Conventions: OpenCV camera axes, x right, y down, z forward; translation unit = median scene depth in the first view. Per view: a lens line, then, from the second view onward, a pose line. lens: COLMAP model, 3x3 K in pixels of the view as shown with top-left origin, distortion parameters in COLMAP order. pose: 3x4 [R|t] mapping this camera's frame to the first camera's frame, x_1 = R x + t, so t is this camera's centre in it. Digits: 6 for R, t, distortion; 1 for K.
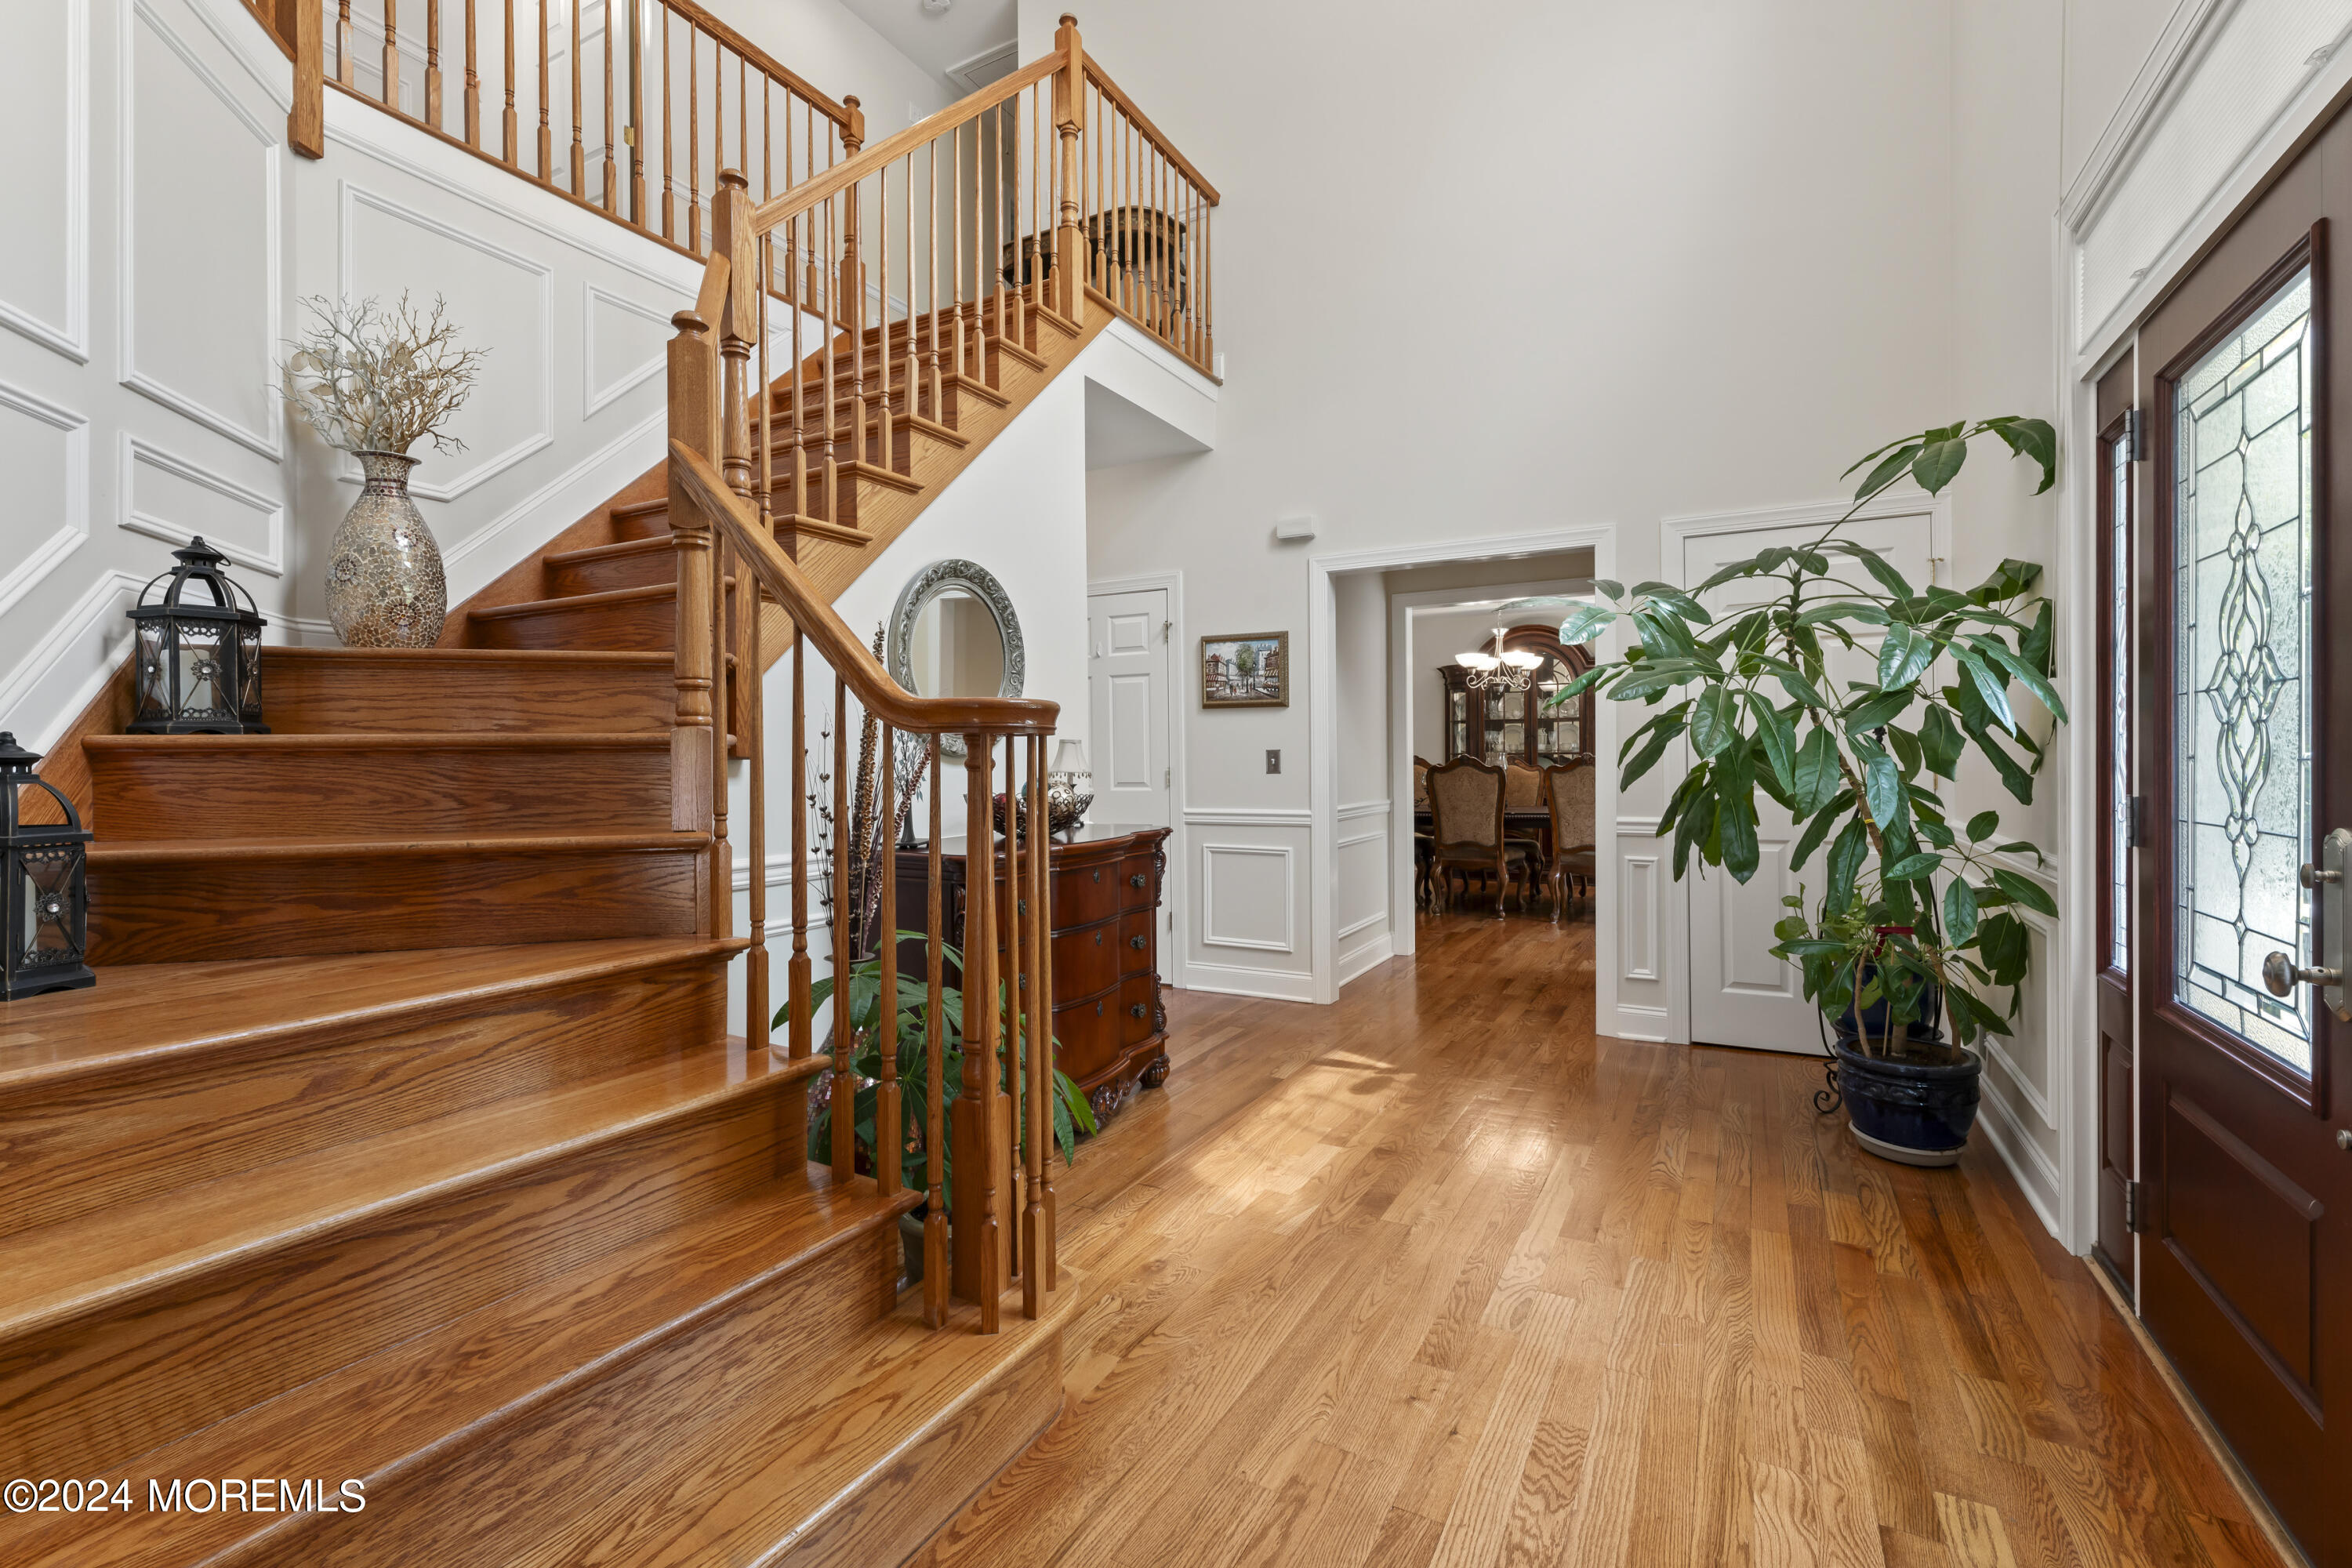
lens RADIAL K [[1043.3, 0, 1165.1], [0, 1043.3, 774.9], [0, 0, 1]] dist [0.000726, -0.000067]
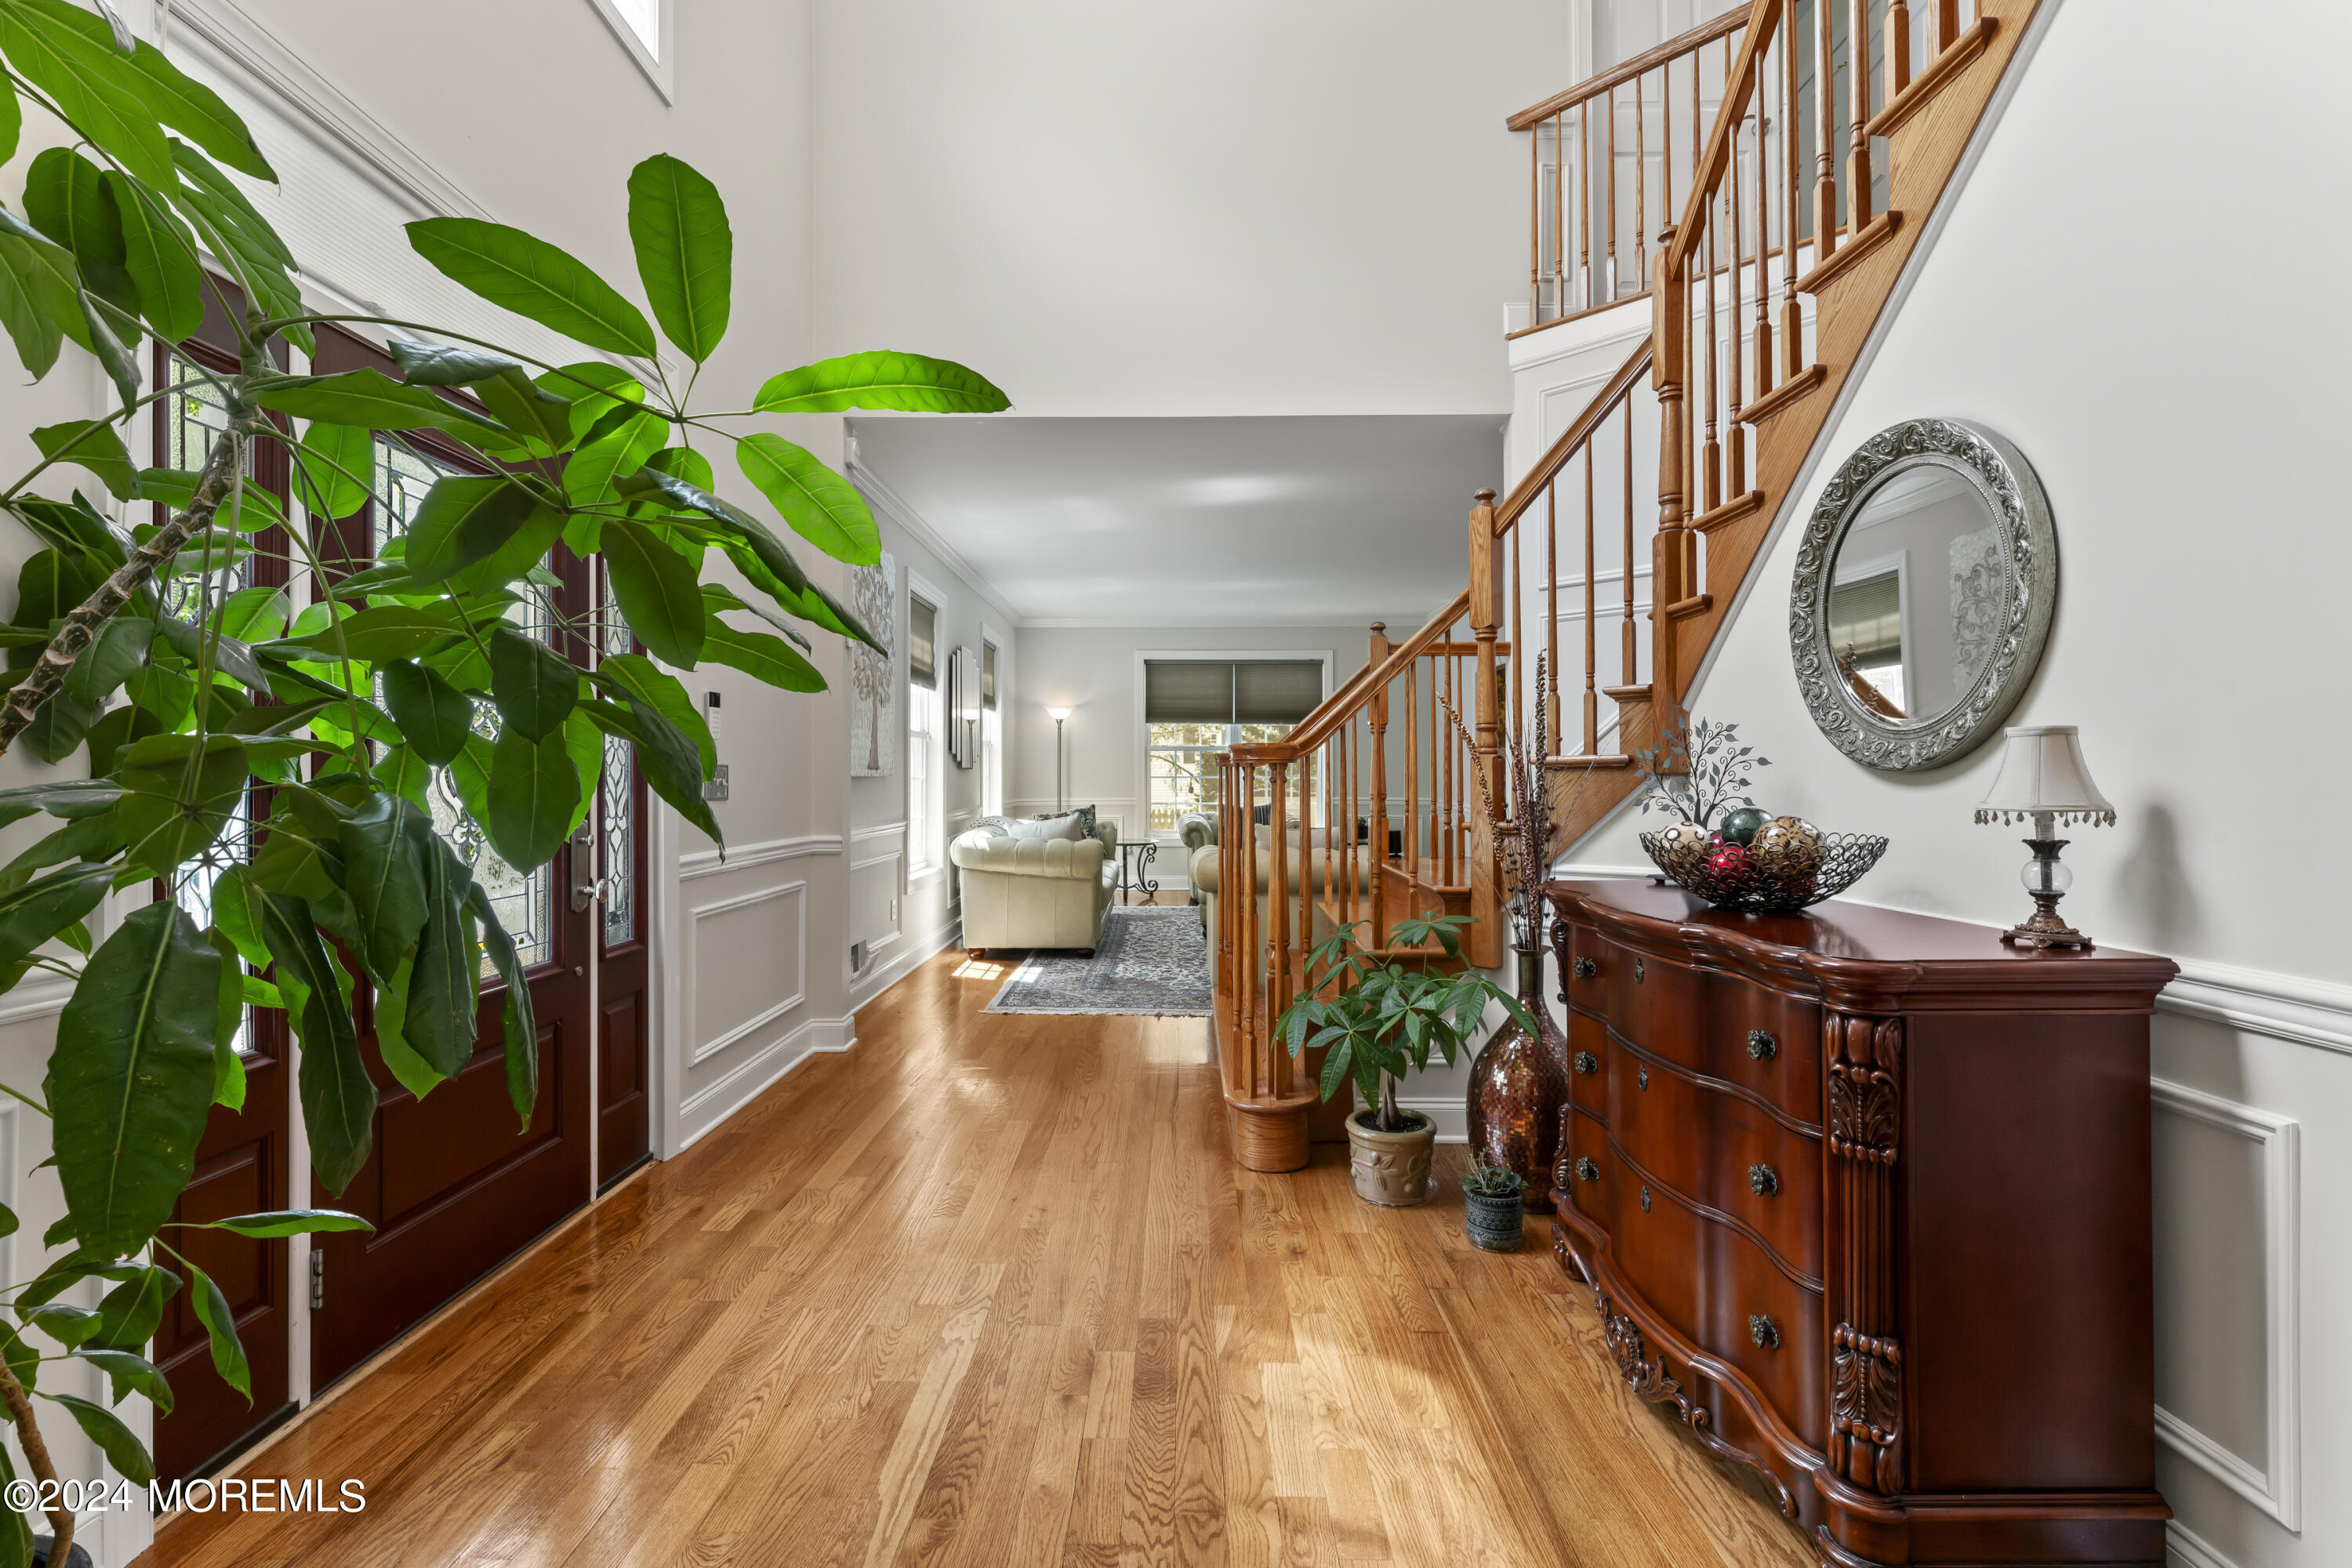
lens RADIAL K [[1043.3, 0, 1165.1], [0, 1043.3, 774.9], [0, 0, 1]] dist [0.000726, -0.000067]
pose [[-0.882009, 0.002954, -0.471222, 0.625777], [-0.002662, 0.999933, 0.011250, -0.031136], [0.471224, 0.011177, -0.881943, 1.905587]]
